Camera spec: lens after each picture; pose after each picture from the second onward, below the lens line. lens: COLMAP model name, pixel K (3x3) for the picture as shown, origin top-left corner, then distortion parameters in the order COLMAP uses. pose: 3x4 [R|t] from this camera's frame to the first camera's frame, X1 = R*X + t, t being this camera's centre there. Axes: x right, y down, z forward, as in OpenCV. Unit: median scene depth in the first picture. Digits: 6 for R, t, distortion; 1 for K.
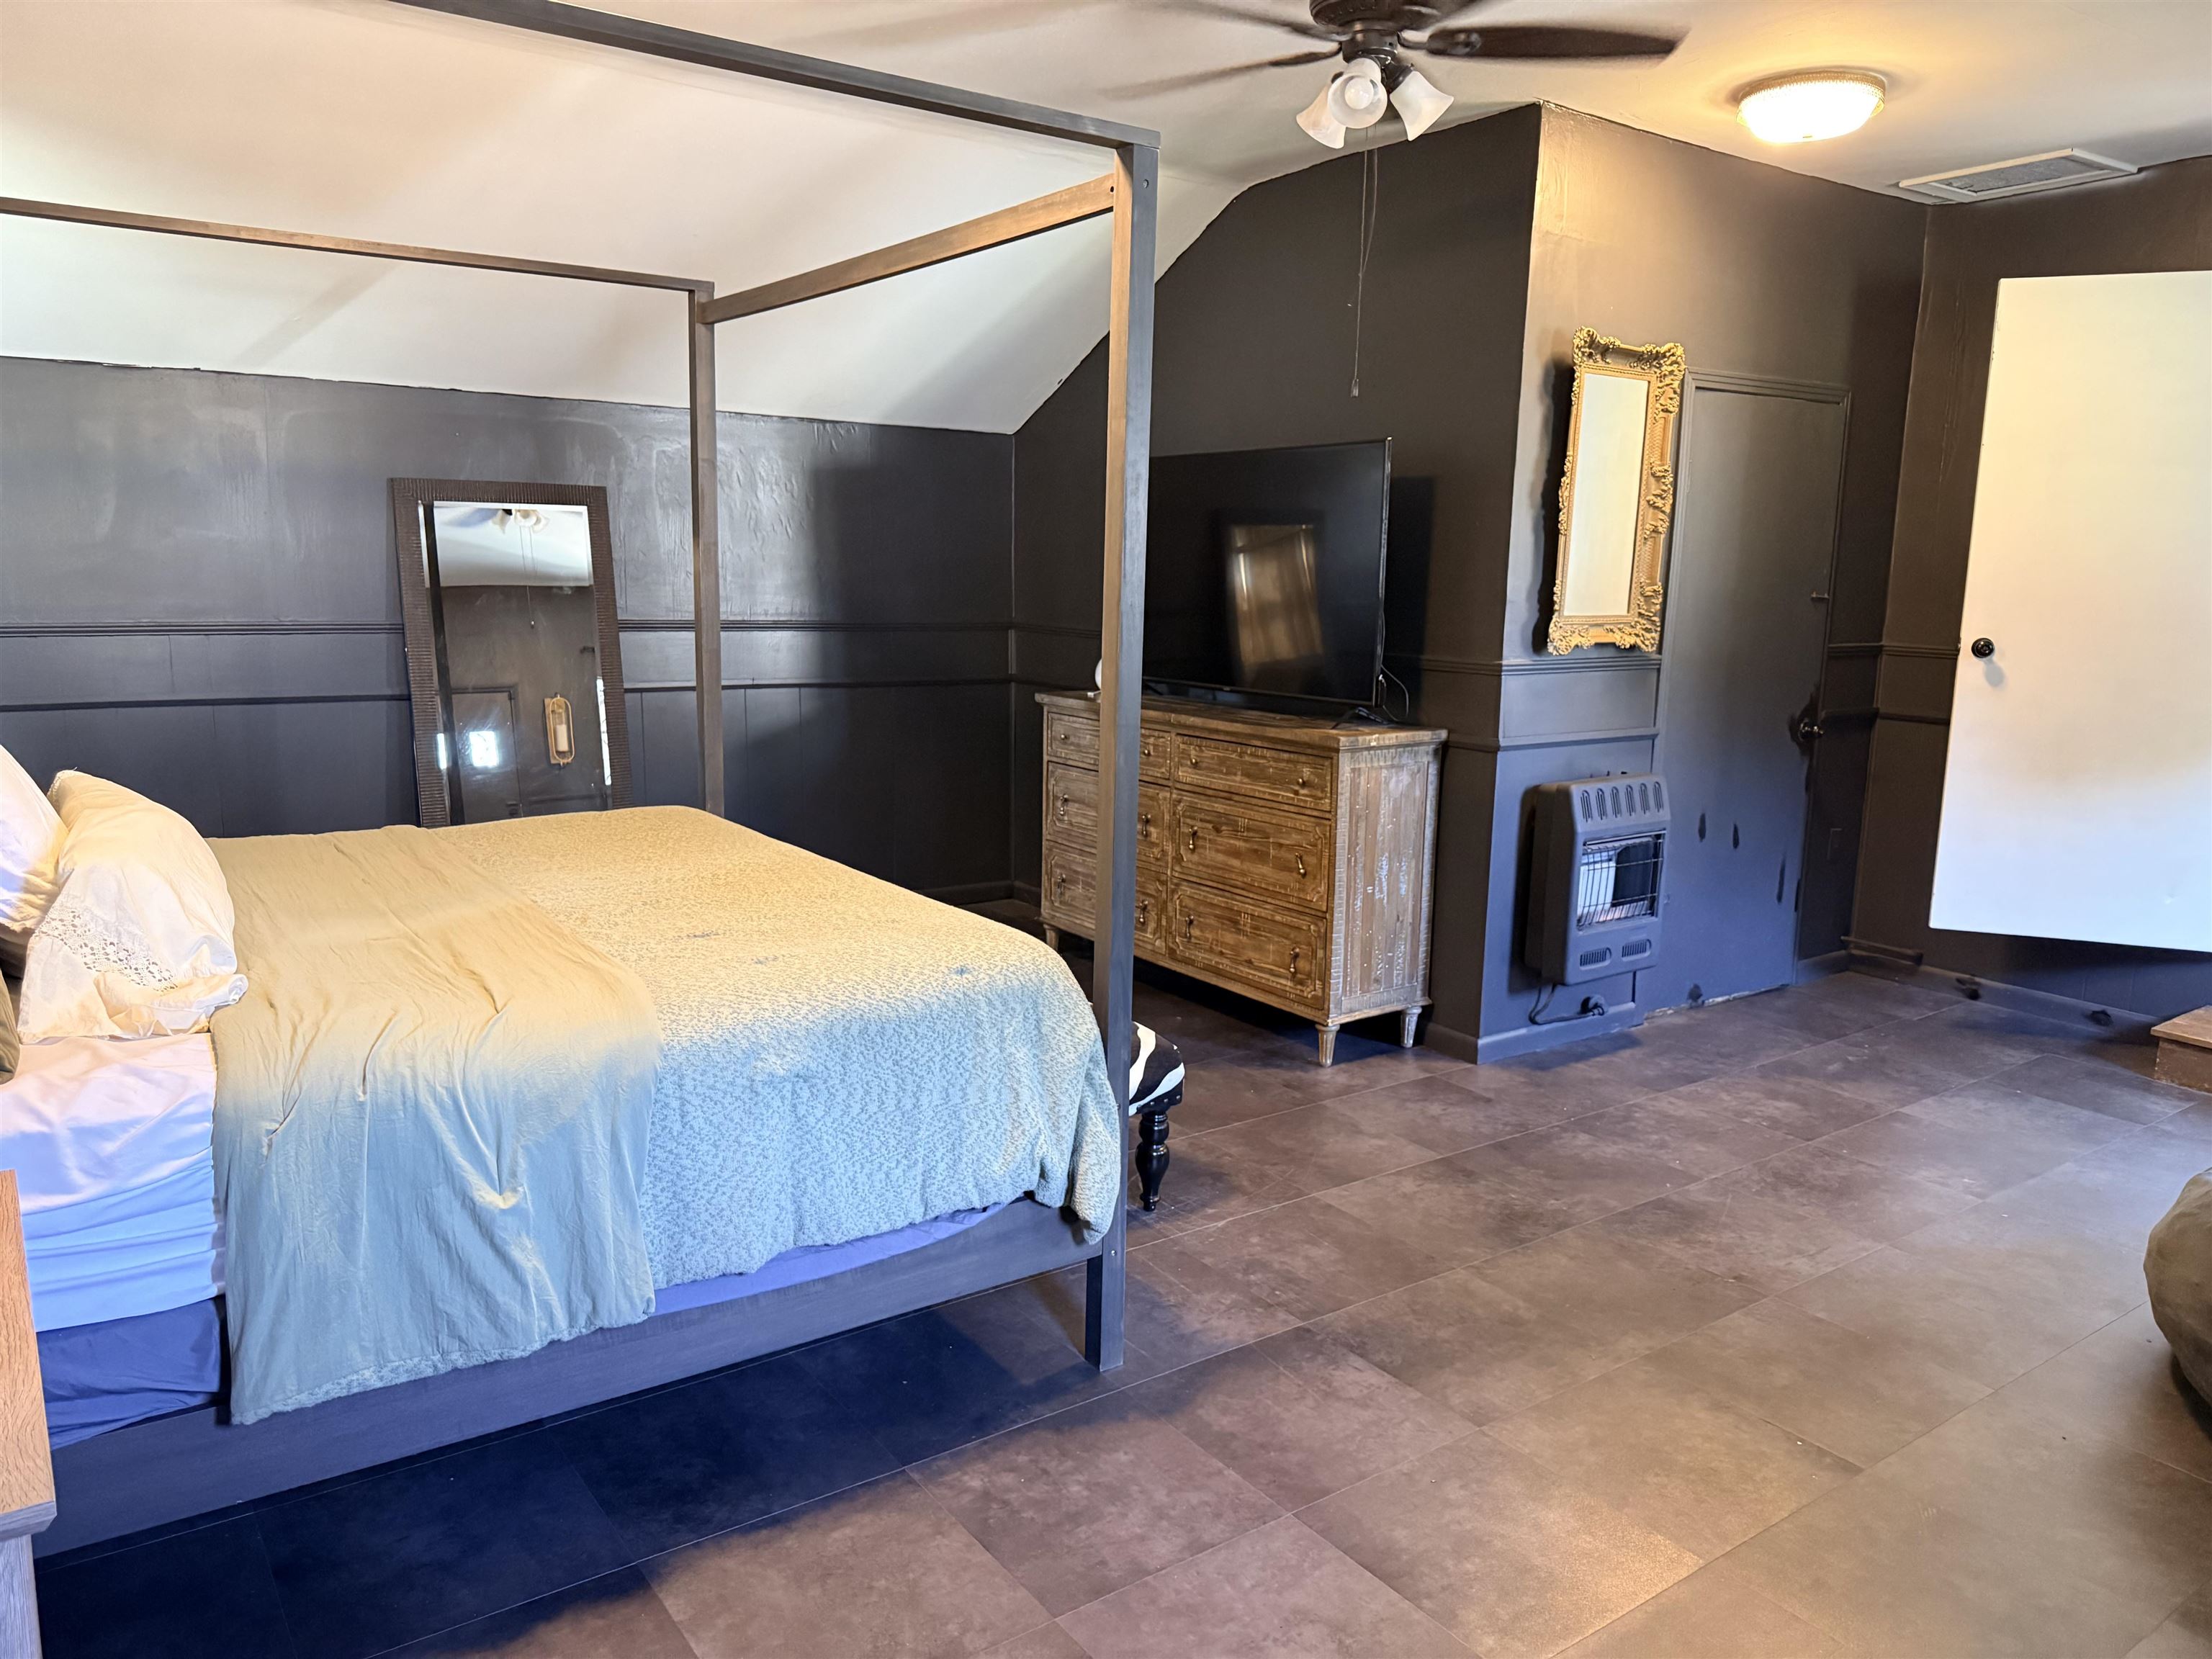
lens RADIAL K [[1549.7, 0, 1101.4], [0, 1549.7, 816.8], [0, 0, 1]] dist [0.052182, -0.042998]
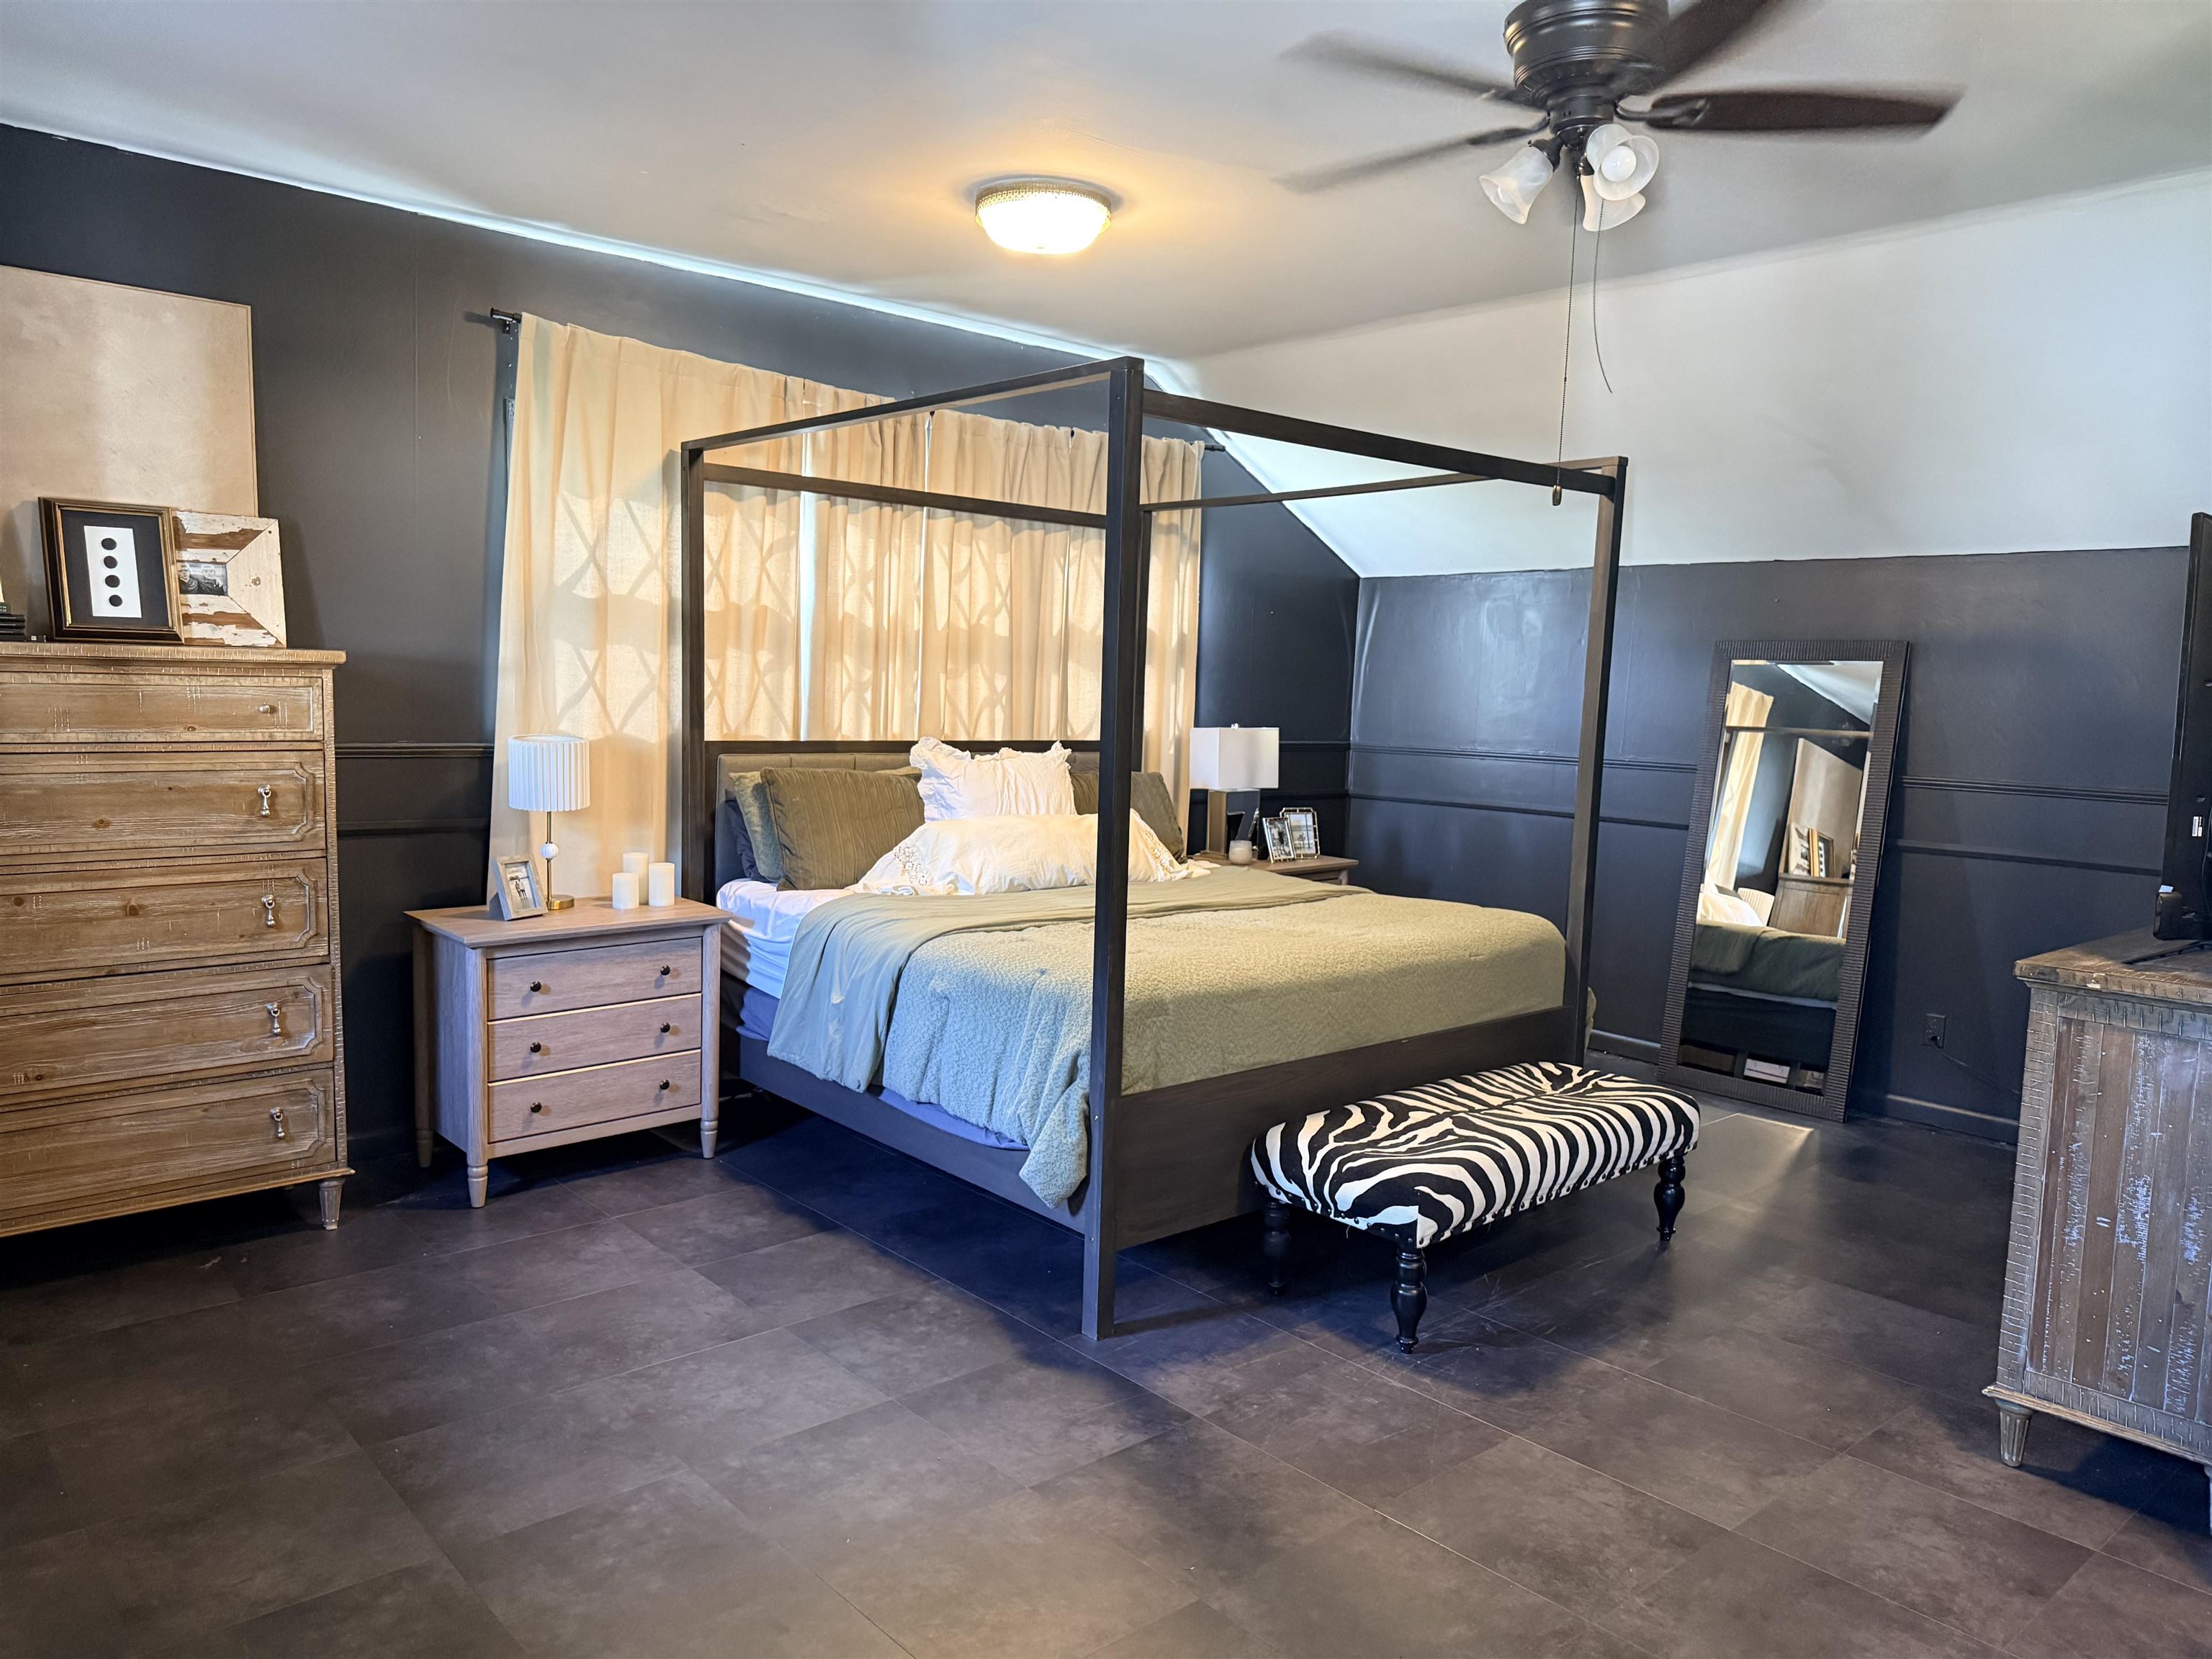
lens RADIAL K [[1549.7, 0, 1097.2], [0, 1549.7, 838.9], [0, 0, 1]] dist [0.052182, -0.042998]
pose [[0.104654, 0.084936, -0.990875, 0.932904], [-0.192447, 0.979243, 0.063613, -0.083540], [0.975711, 0.184034, 0.118828, 0.626382]]
